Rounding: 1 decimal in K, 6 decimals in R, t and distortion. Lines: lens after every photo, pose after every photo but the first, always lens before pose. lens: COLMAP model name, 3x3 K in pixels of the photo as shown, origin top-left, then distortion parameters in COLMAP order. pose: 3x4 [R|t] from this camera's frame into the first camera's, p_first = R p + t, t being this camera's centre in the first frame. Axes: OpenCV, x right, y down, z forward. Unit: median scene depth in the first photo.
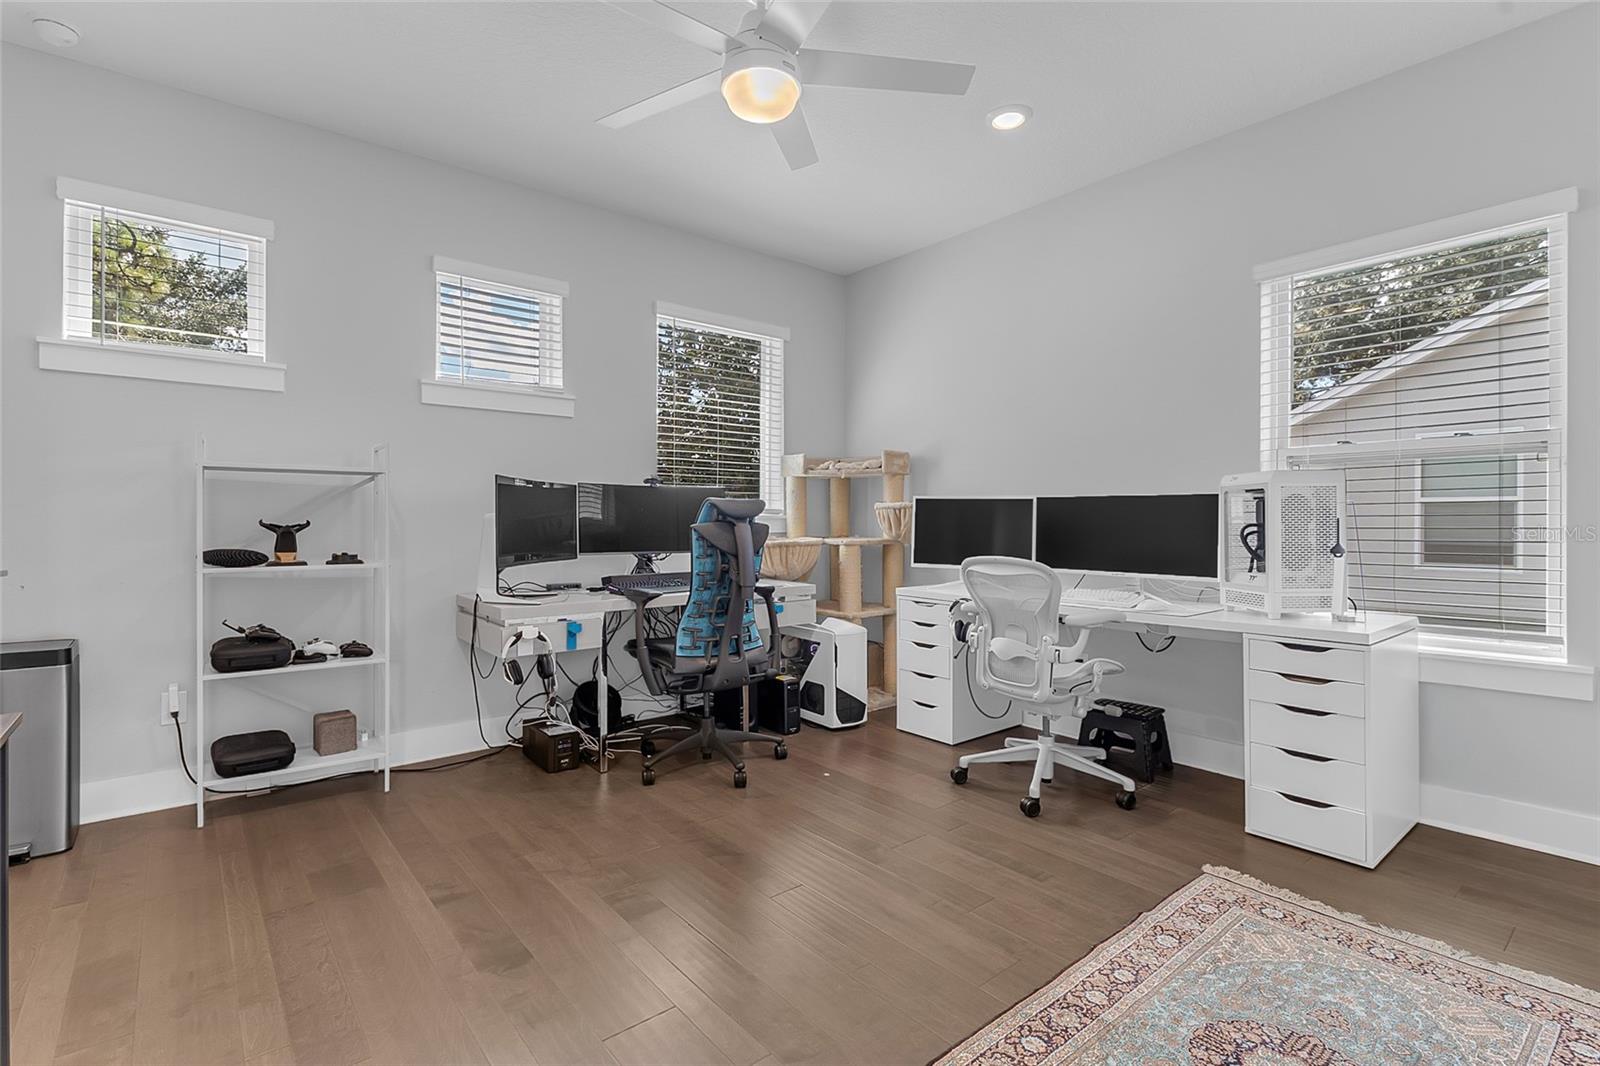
lens RADIAL K [[752.4, 0, 786.9], [0, 752.4, 527.6], [0, 0, 1]] dist [-0.002513, -0.000165]
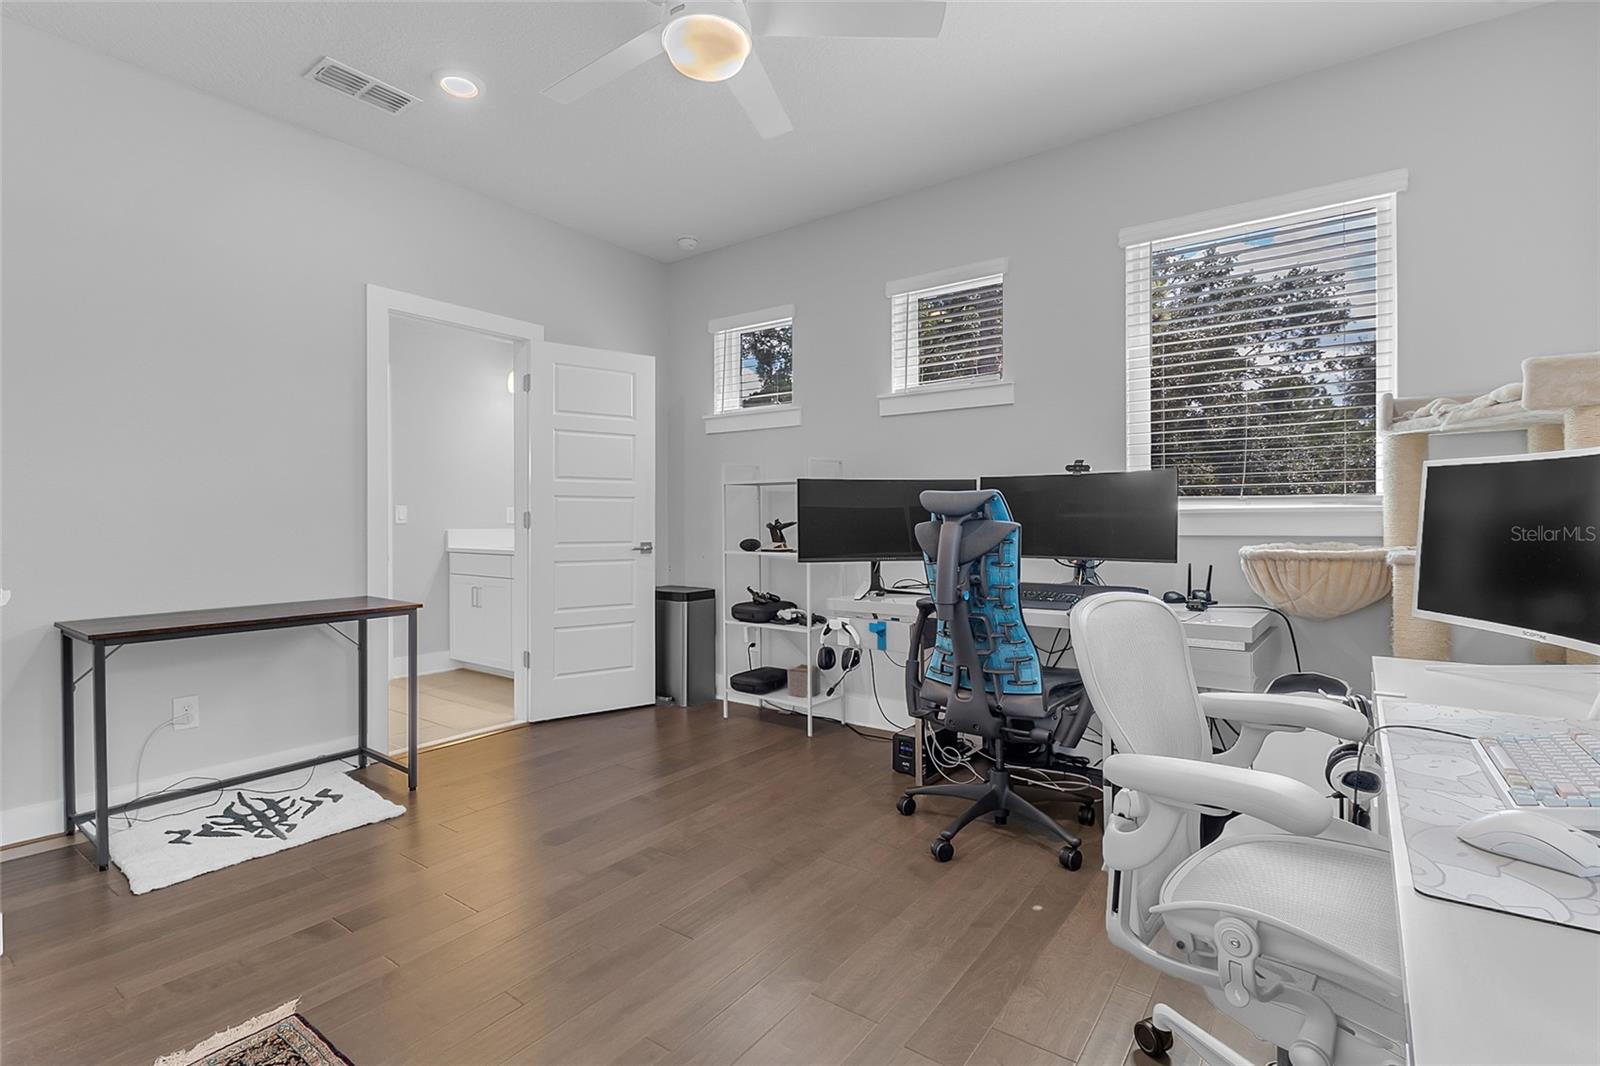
lens RADIAL K [[752.4, 0, 786.6], [0, 752.4, 528.6], [0, 0, 1]] dist [-0.002513, -0.000165]
pose [[0.237894, 0.016777, -0.971146, 0.653566], [0.004656, 0.999820, 0.018413, -0.017591], [0.971280, -0.008902, 0.237773, 0.652251]]
